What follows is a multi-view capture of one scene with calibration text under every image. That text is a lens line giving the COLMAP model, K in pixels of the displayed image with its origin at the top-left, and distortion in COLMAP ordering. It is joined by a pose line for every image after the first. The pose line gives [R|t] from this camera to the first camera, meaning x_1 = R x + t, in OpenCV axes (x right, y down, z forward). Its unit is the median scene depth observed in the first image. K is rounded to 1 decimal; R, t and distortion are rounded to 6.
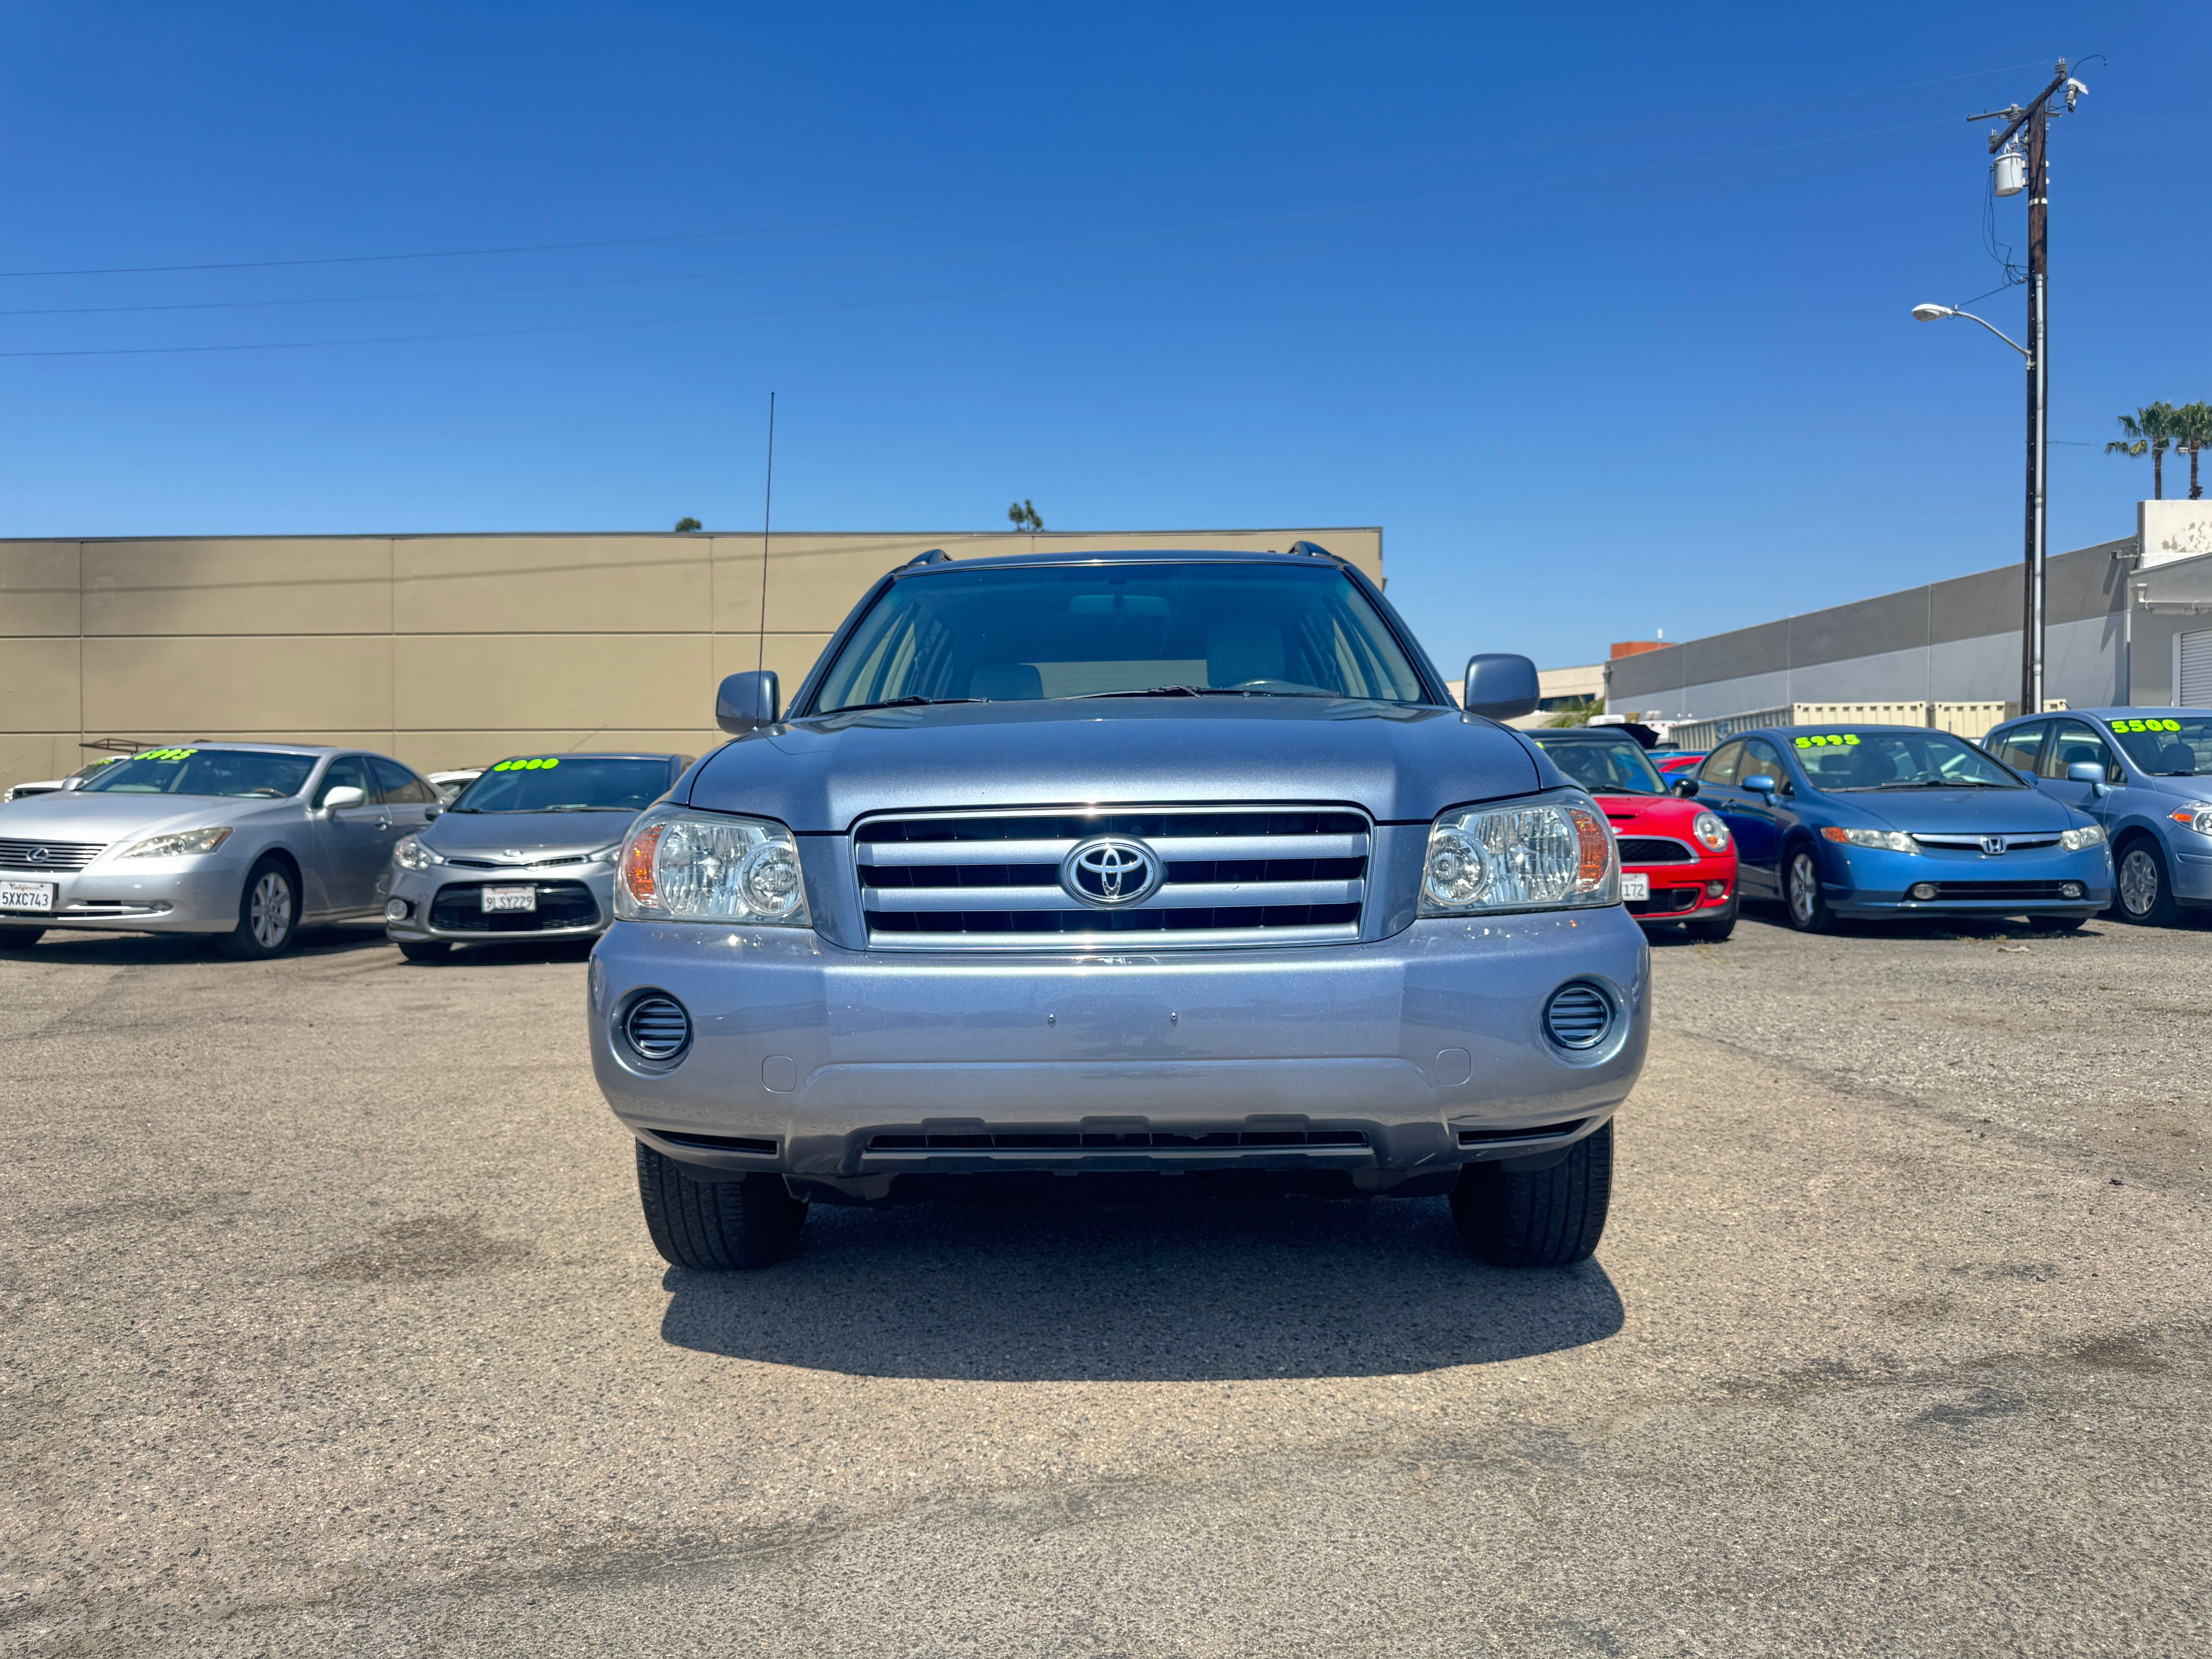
lens RADIAL K [[1548.9, 0, 1103.4], [0, 1548.9, 804.7], [0, 0, 1]] dist [0.005724, -0.005517]
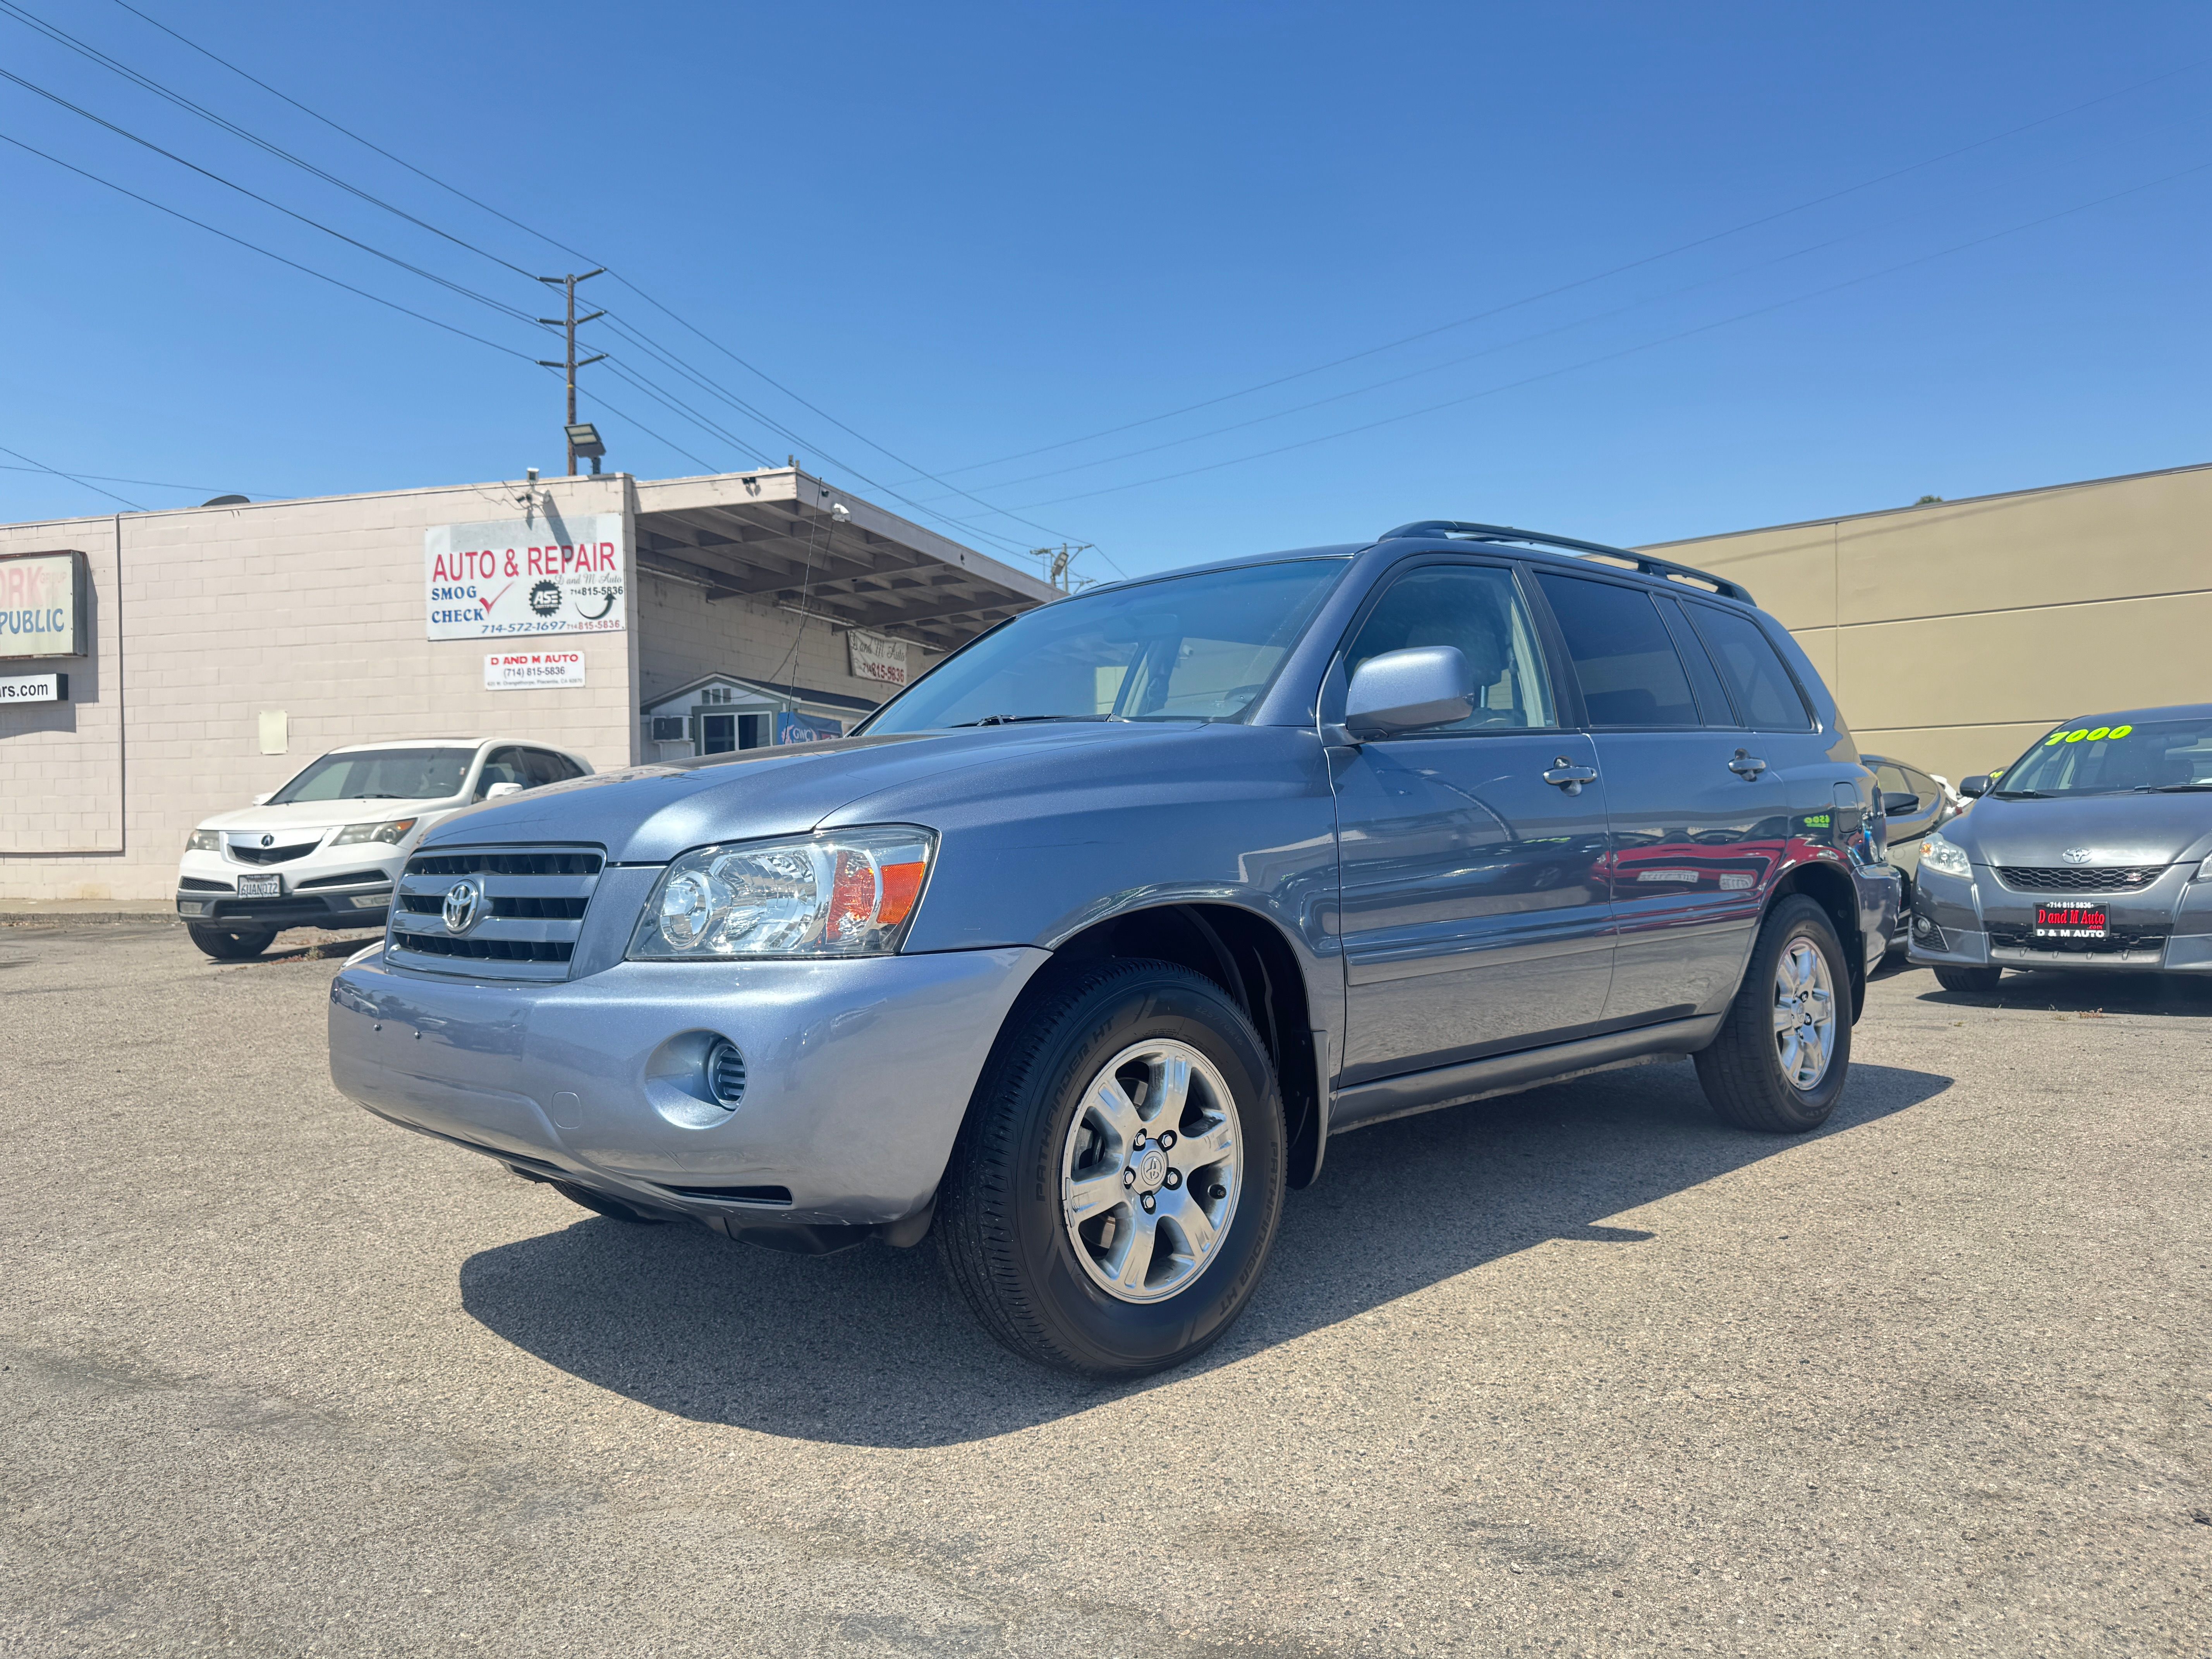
lens RADIAL K [[1529.4, 0, 1117.5], [0, 1529.4, 830.9], [0, 0, 1]] dist [0.059529, -0.092132]
pose [[0.724370, -0.002025, -0.689409, 1.065976], [0.009163, 0.999936, 0.006690, -0.013661], [0.689351, -0.011163, 0.724342, 0.473375]]
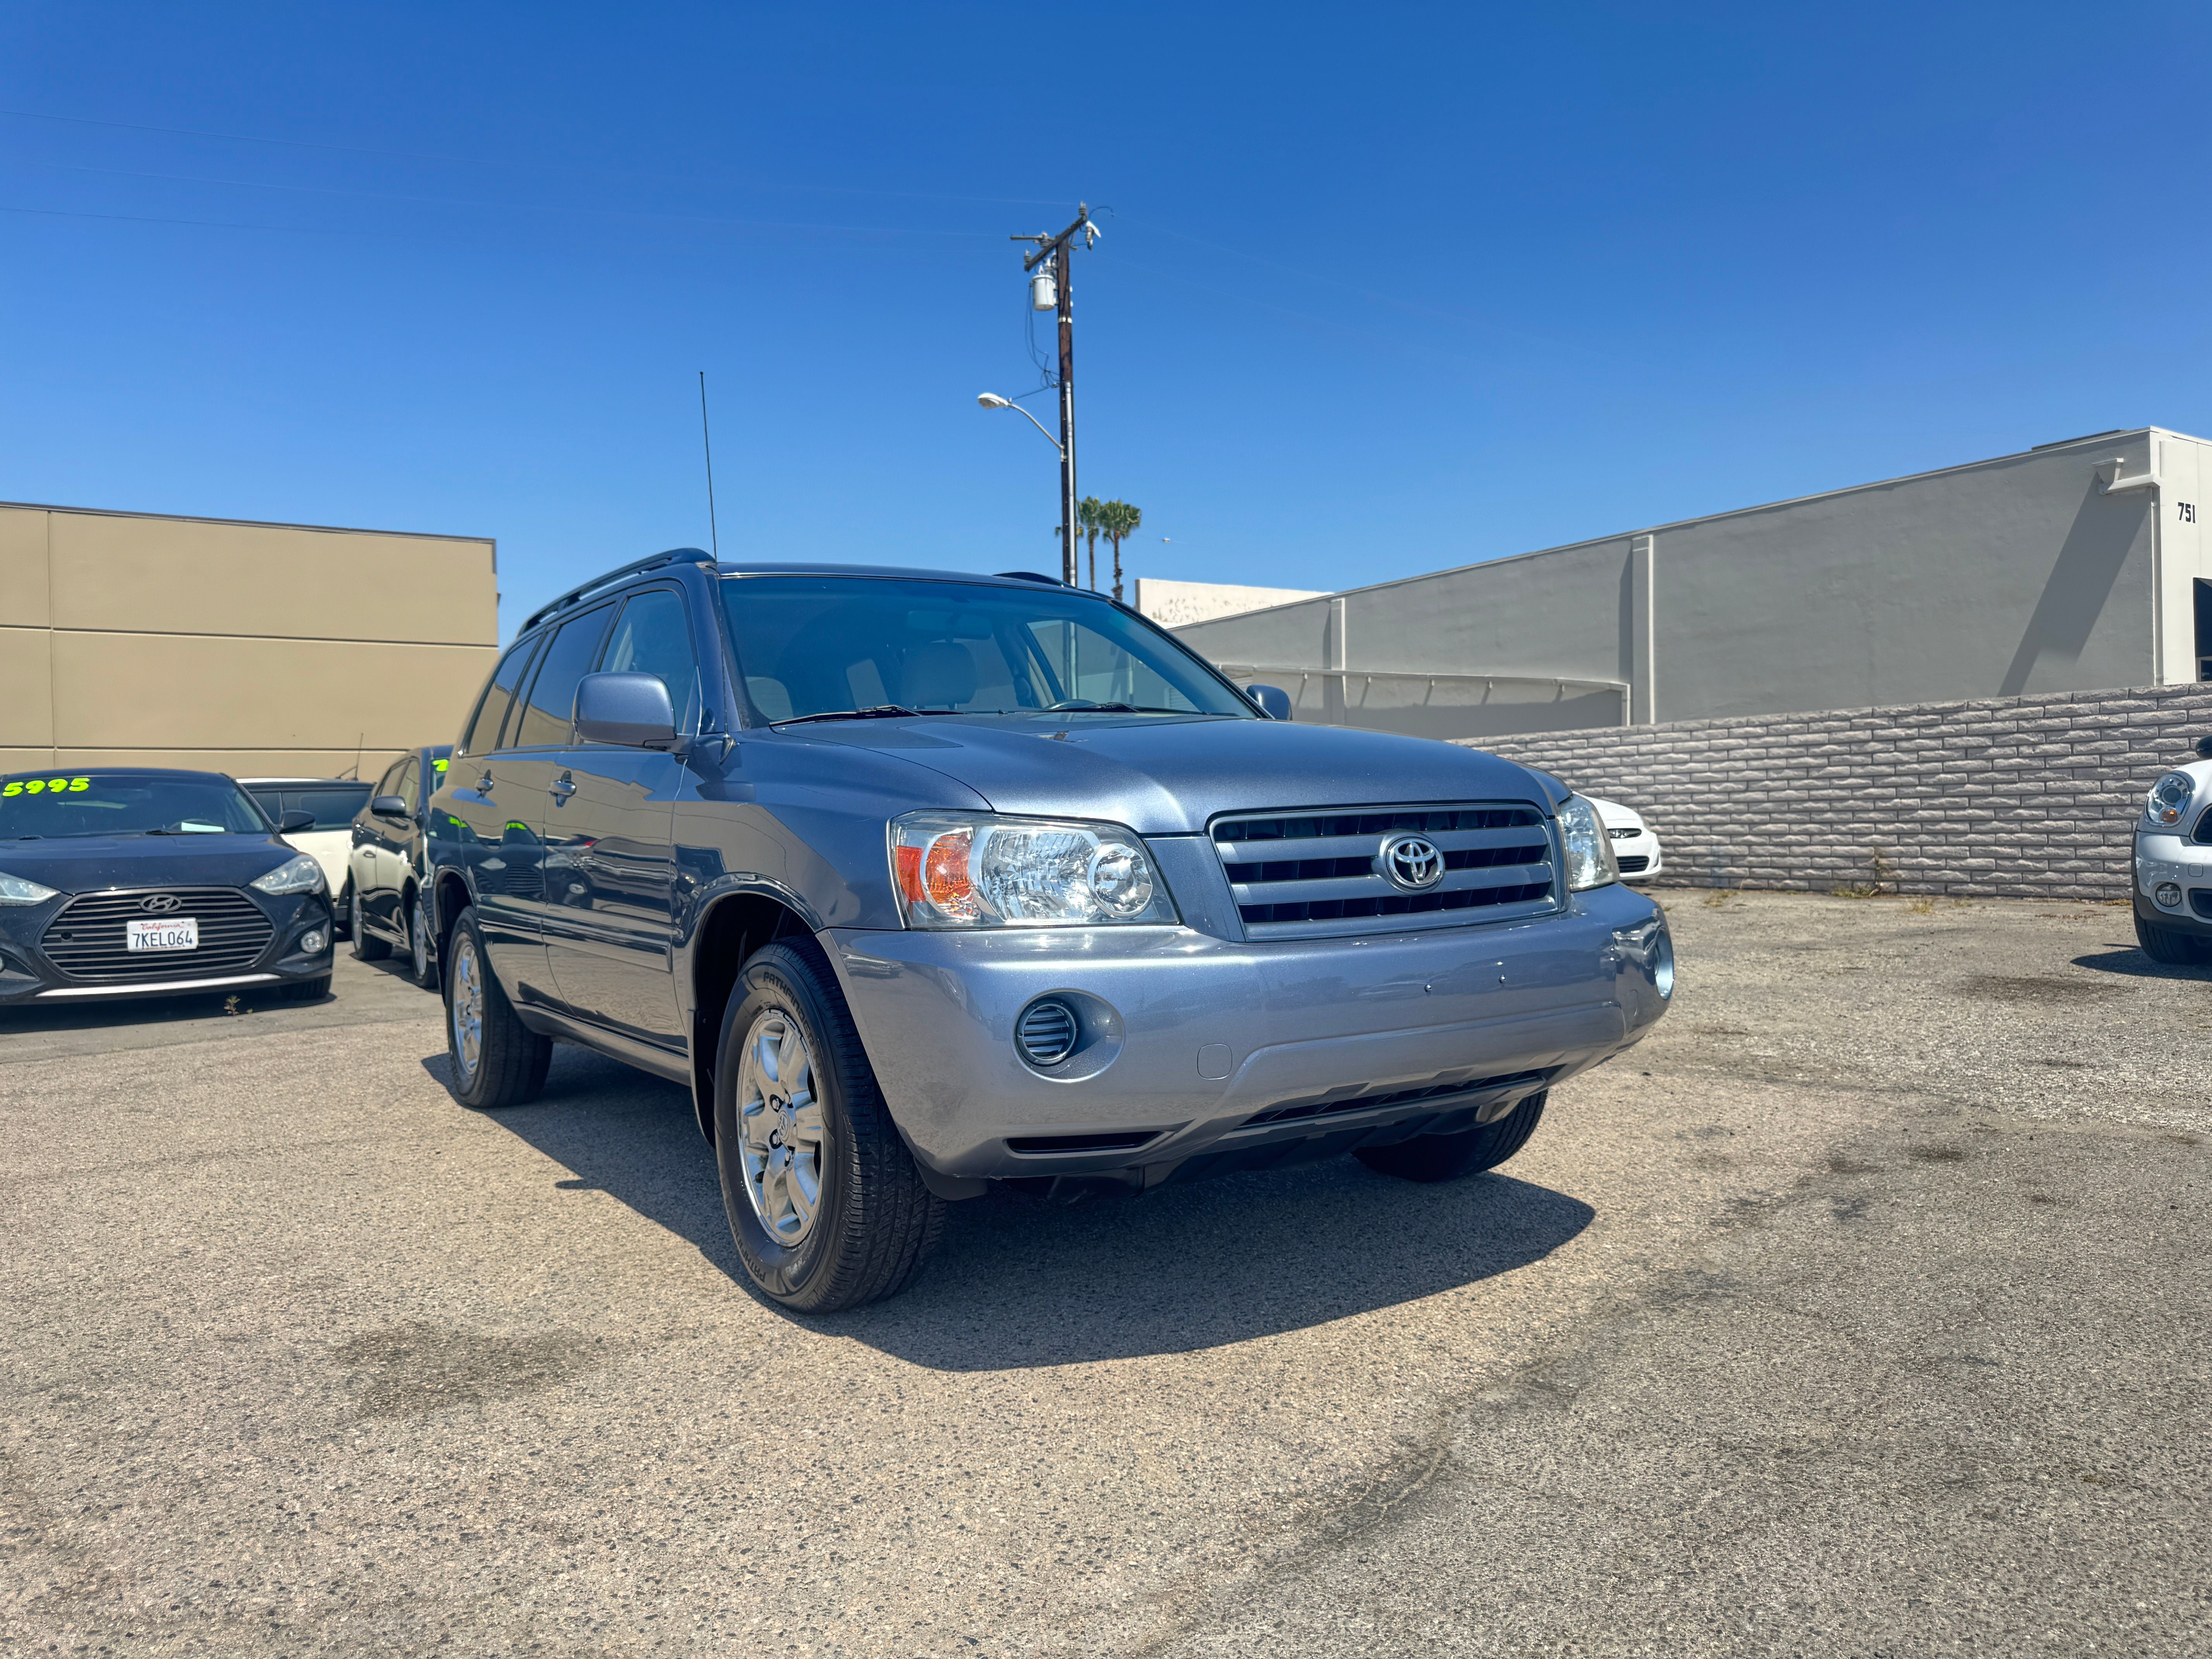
lens RADIAL K [[1529.4, 0, 1117.5], [0, 1529.4, 830.9], [0, 0, 1]] dist [0.059529, -0.092132]
pose [[0.818775, -0.012670, 0.573975, -0.784694], [0.013225, 0.999907, 0.003207, 0.012371], [-0.573962, 0.004965, 0.818867, 0.173374]]
